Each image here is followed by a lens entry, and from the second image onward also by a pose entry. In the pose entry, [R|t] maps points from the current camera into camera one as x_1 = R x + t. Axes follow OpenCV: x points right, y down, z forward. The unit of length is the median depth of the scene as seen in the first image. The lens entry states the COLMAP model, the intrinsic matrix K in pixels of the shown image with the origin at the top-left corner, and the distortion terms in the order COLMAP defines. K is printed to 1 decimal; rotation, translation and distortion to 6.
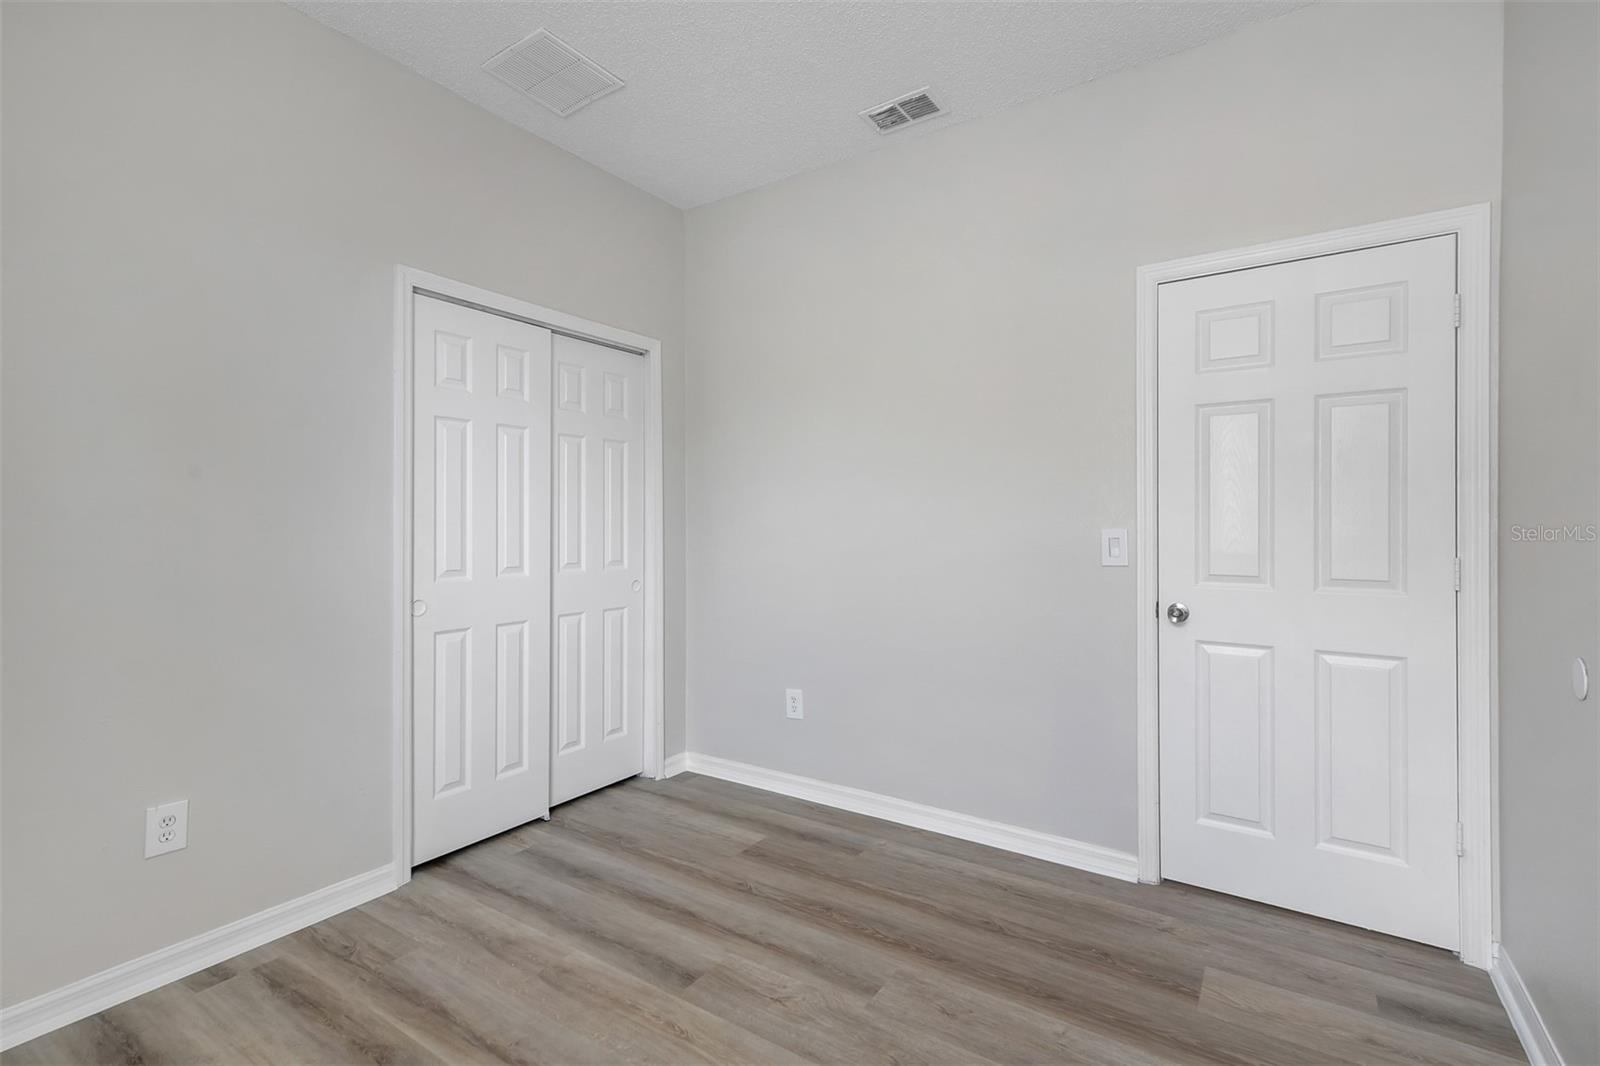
lens RADIAL K [[747.7, 0, 799.0], [0, 747.7, 525.0], [0, 0, 1]] dist [0.003717, 0.001750]
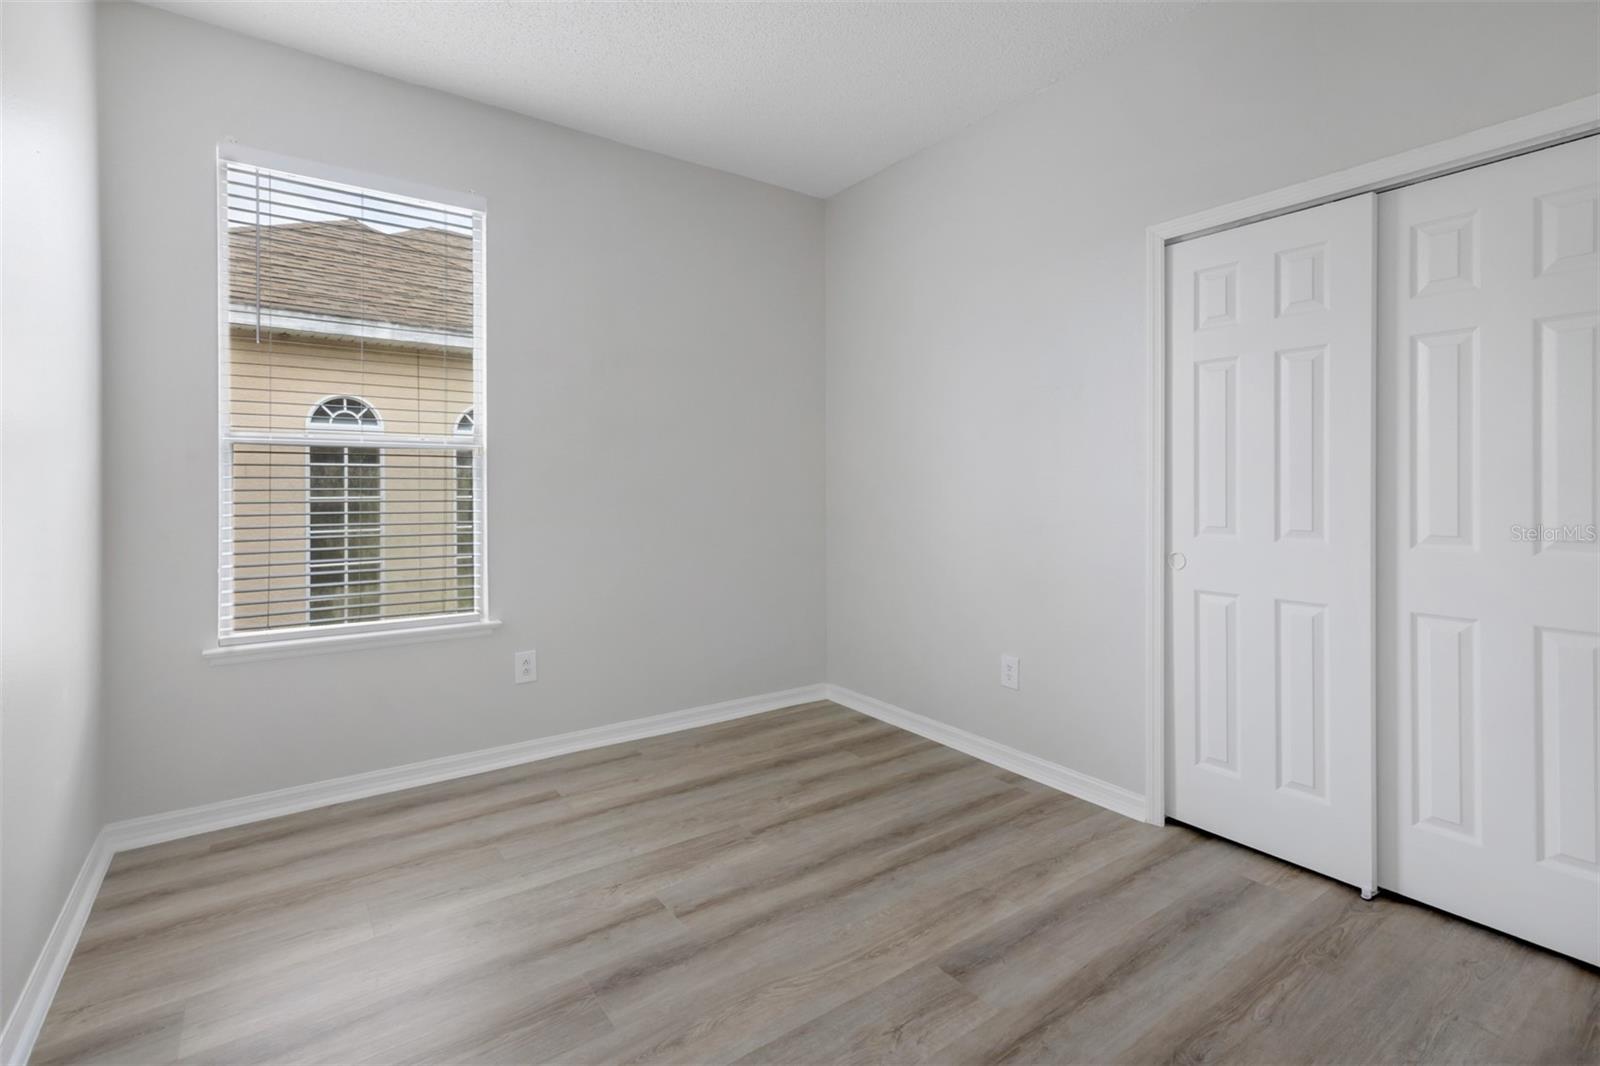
lens RADIAL K [[747.7, 0, 792.7], [0, 747.7, 493.0], [0, 0, 1]] dist [0.003717, 0.001750]
pose [[-0.365615, 0.014367, -0.930655, 0.692818], [0.000167, 0.999882, 0.015370, 0.006530], [0.930766, 0.005464, -0.365574, 1.033992]]
